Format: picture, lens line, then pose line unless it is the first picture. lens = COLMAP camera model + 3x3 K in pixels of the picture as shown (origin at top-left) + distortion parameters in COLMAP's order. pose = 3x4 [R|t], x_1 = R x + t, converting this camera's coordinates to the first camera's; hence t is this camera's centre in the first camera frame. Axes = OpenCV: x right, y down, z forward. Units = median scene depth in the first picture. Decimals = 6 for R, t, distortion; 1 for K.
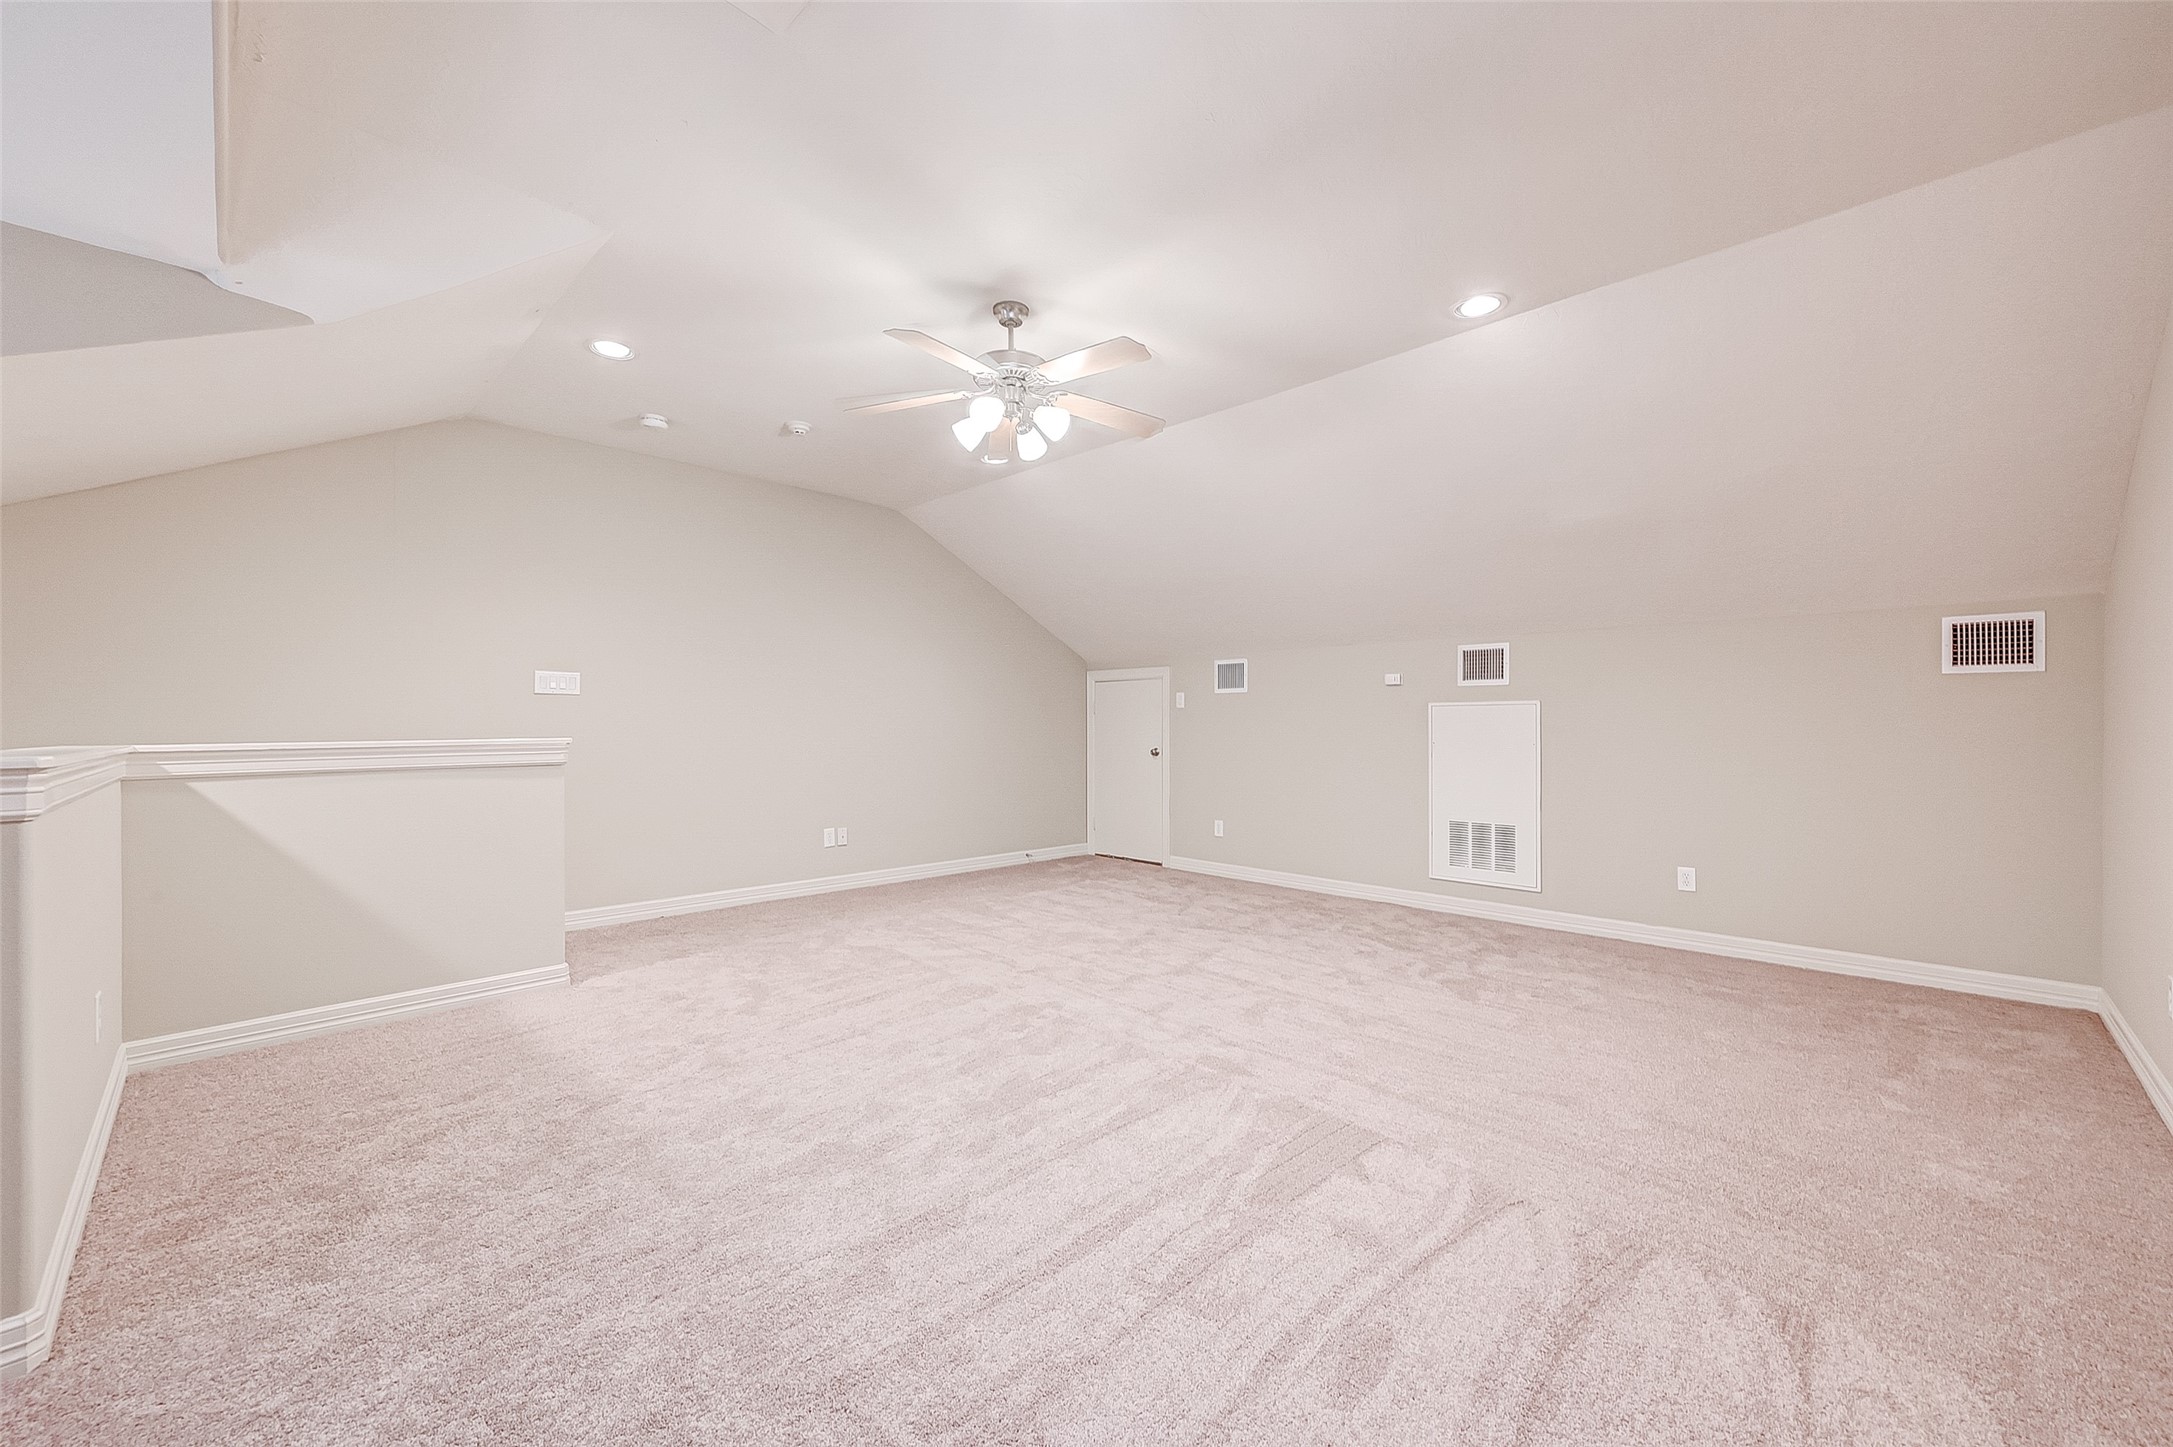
lens RADIAL K [[852.8, 0, 1083.9], [0, 852.8, 720.7], [0, 0, 1]] dist [-0.000137, -0.000237]
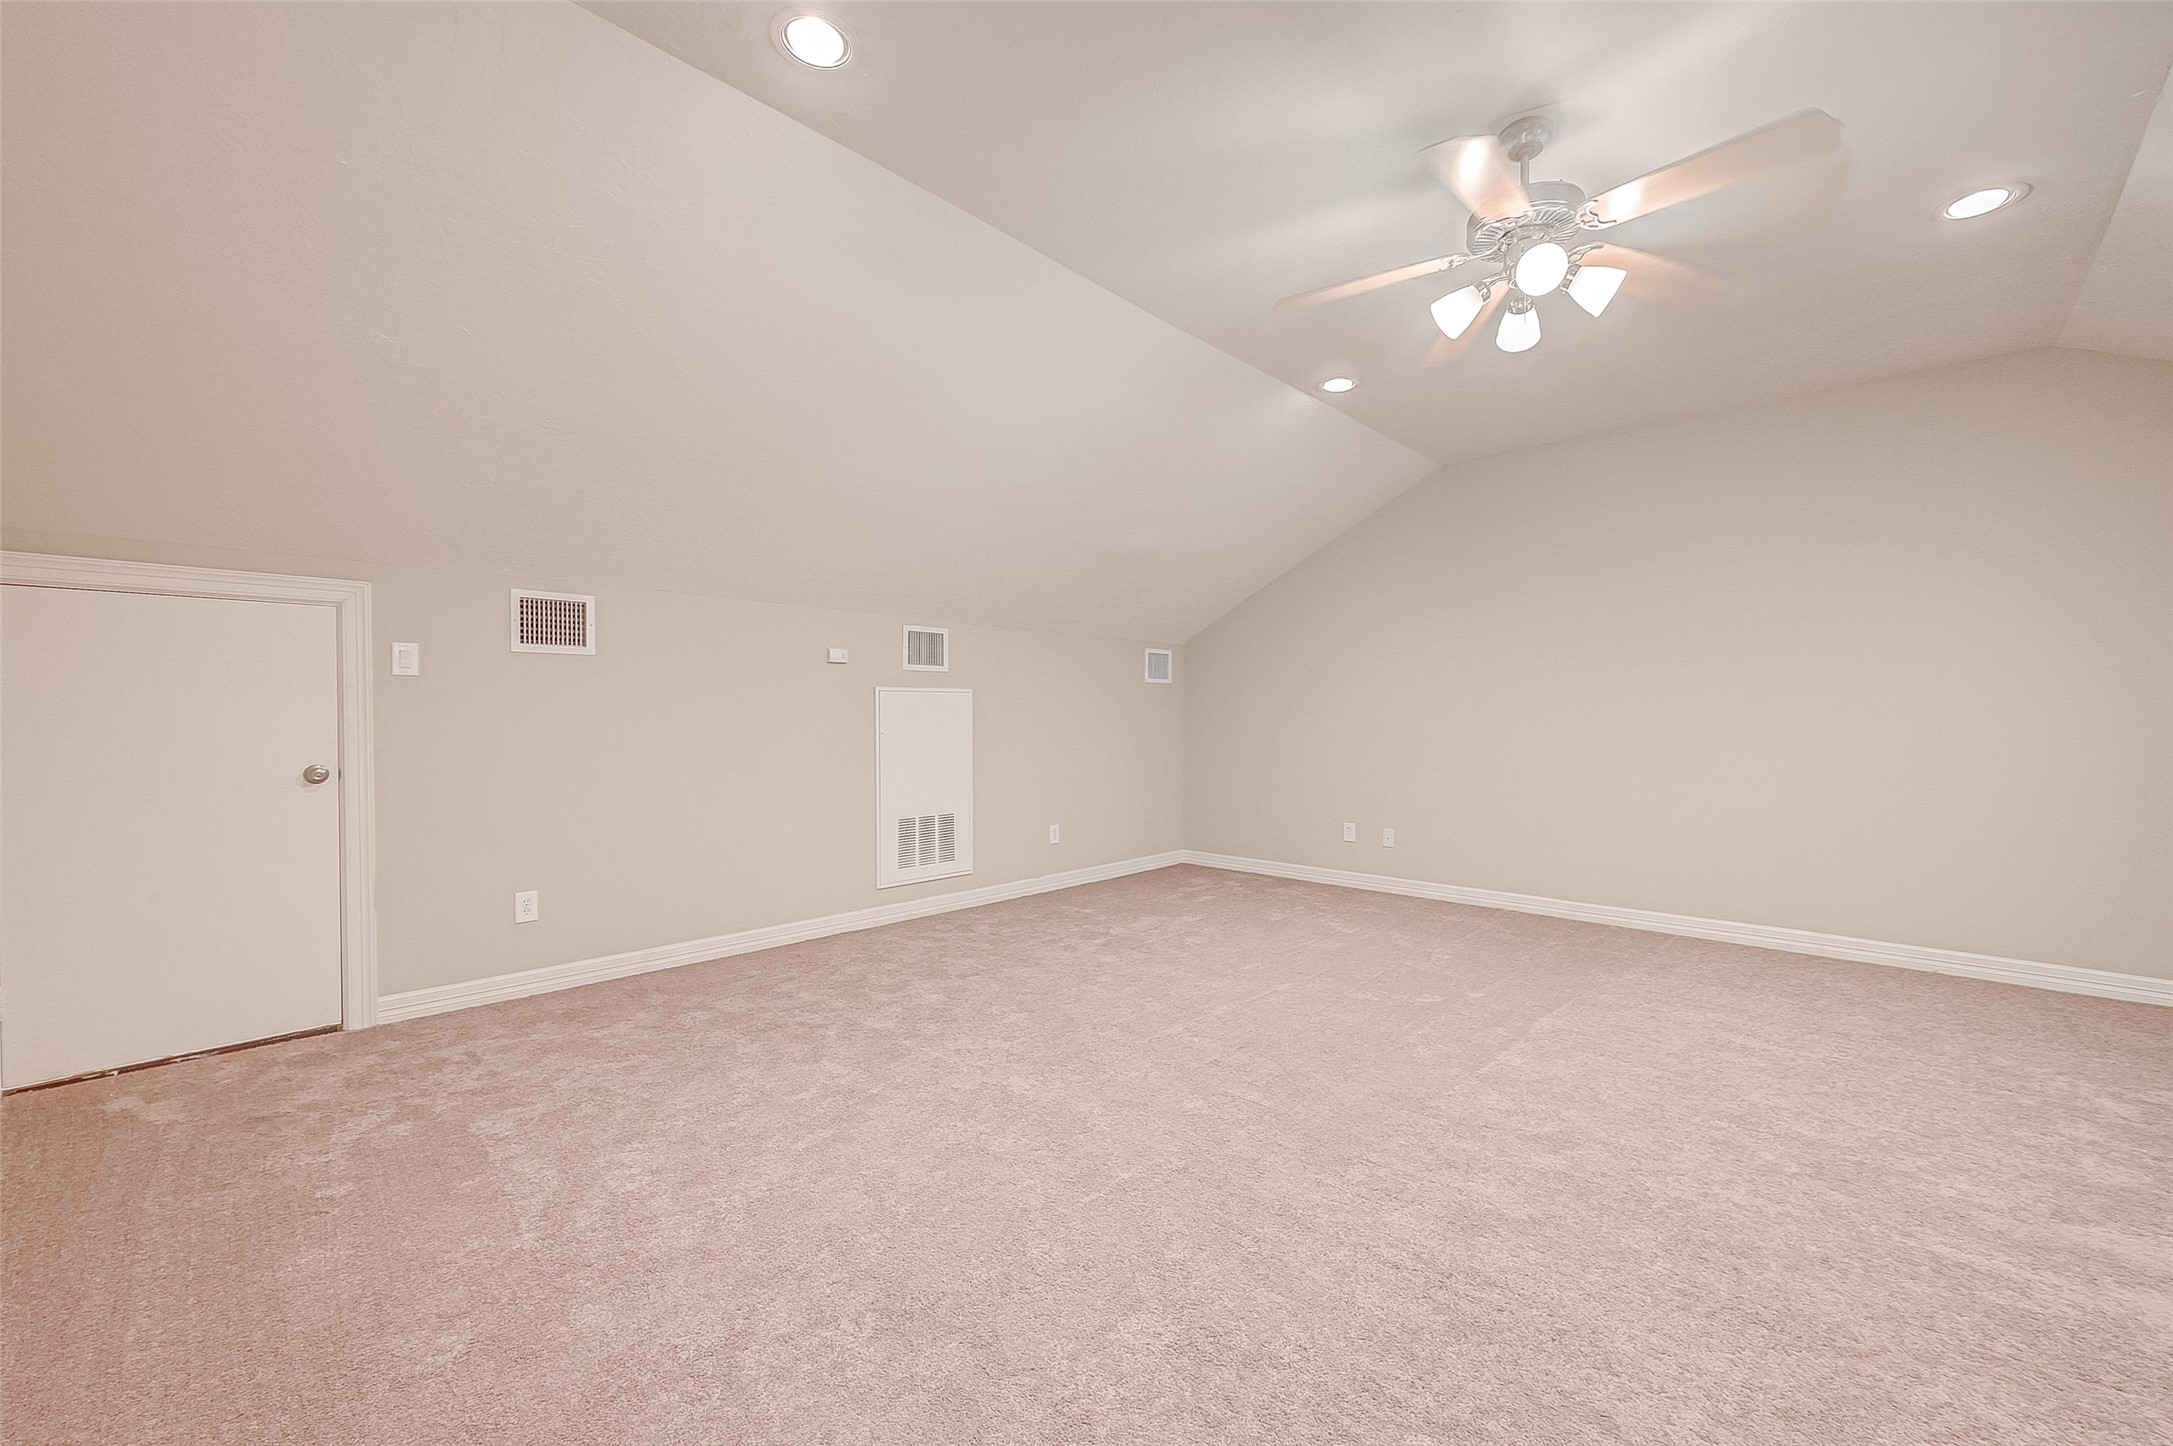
lens RADIAL K [[936.9, 0, 1086.5], [0, 936.9, 723.0], [0, 0, 1]] dist [0.001287, 0.000038]
pose [[-0.078705, -0.025259, 0.996578, -0.579451], [-0.020074, 0.999516, 0.023748, -0.011663], [-0.996696, -0.018137, -0.079174, 0.900664]]
